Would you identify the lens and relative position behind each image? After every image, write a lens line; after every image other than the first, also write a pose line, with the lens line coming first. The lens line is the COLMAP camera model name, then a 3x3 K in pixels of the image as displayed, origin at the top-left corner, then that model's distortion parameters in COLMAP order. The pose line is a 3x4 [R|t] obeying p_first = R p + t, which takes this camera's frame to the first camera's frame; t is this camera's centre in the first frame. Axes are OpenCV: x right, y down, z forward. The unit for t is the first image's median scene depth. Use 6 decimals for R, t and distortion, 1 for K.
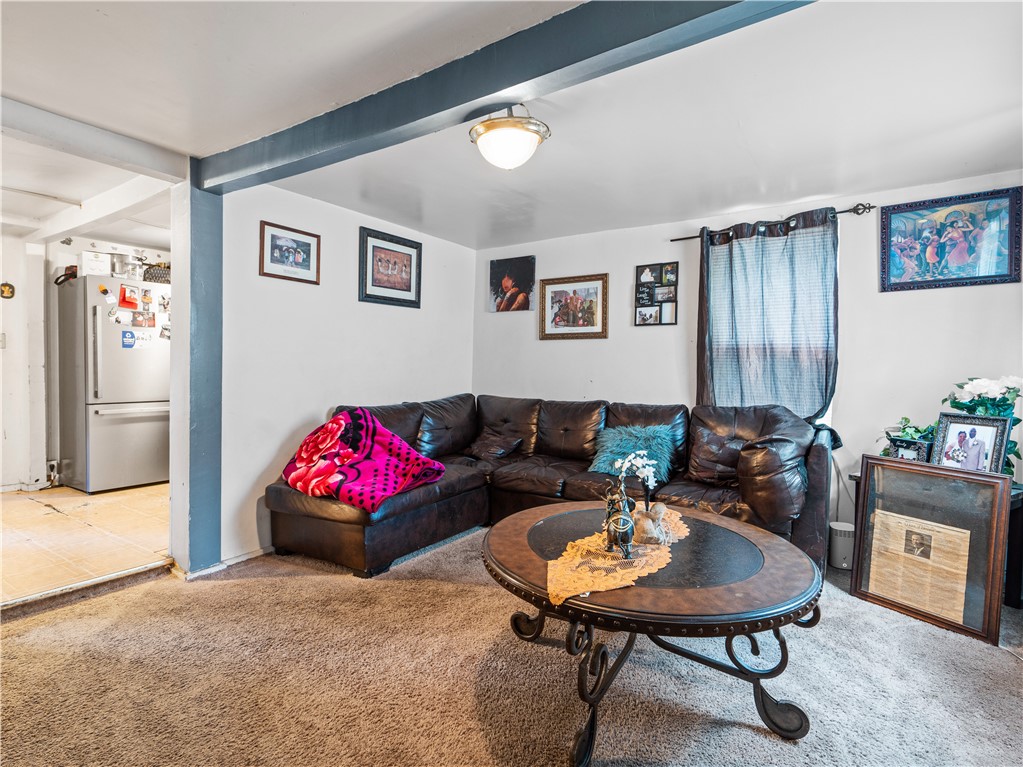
lens RADIAL K [[517.0, 0, 511.5], [0, 517.0, 383.5], [0, 0, 1]] dist [-0.001126, 0.001487]
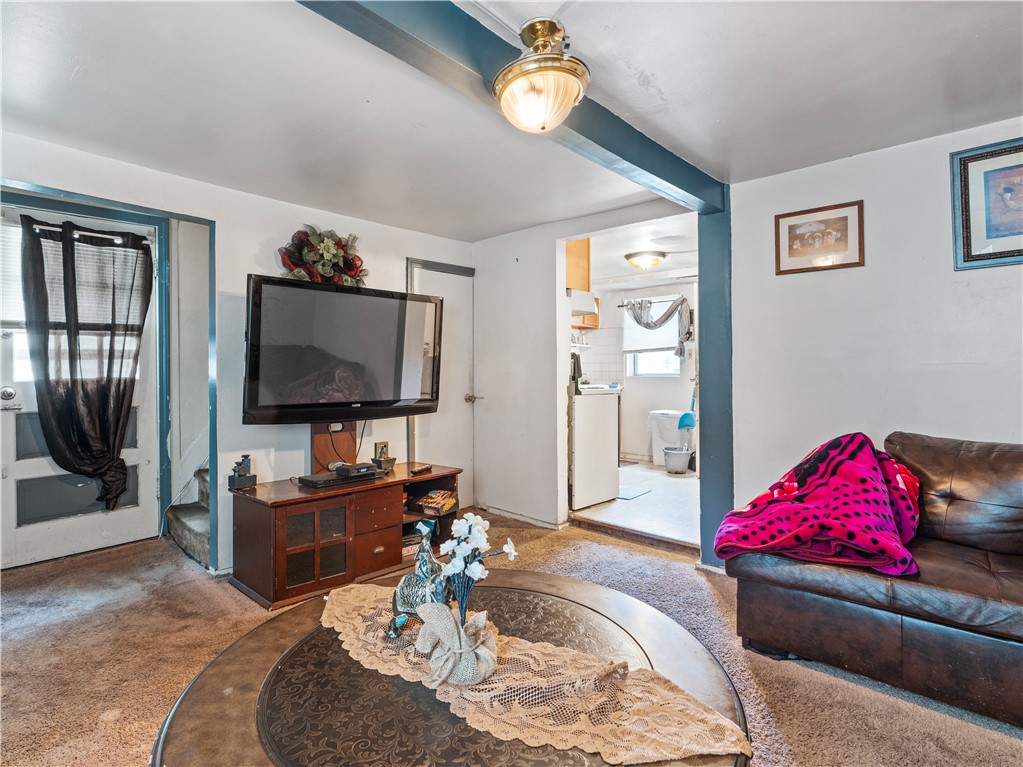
lens RADIAL K [[526.1, 0, 509.1], [0, 526.1, 372.1], [0, 0, 1]] dist [-0.004261, 0.000278]
pose [[-0.165722, -0.001131, -0.986172, 0.501334], [-0.032805, 0.999452, 0.004367, -0.025428], [0.985627, 0.033075, -0.165669, 0.679997]]
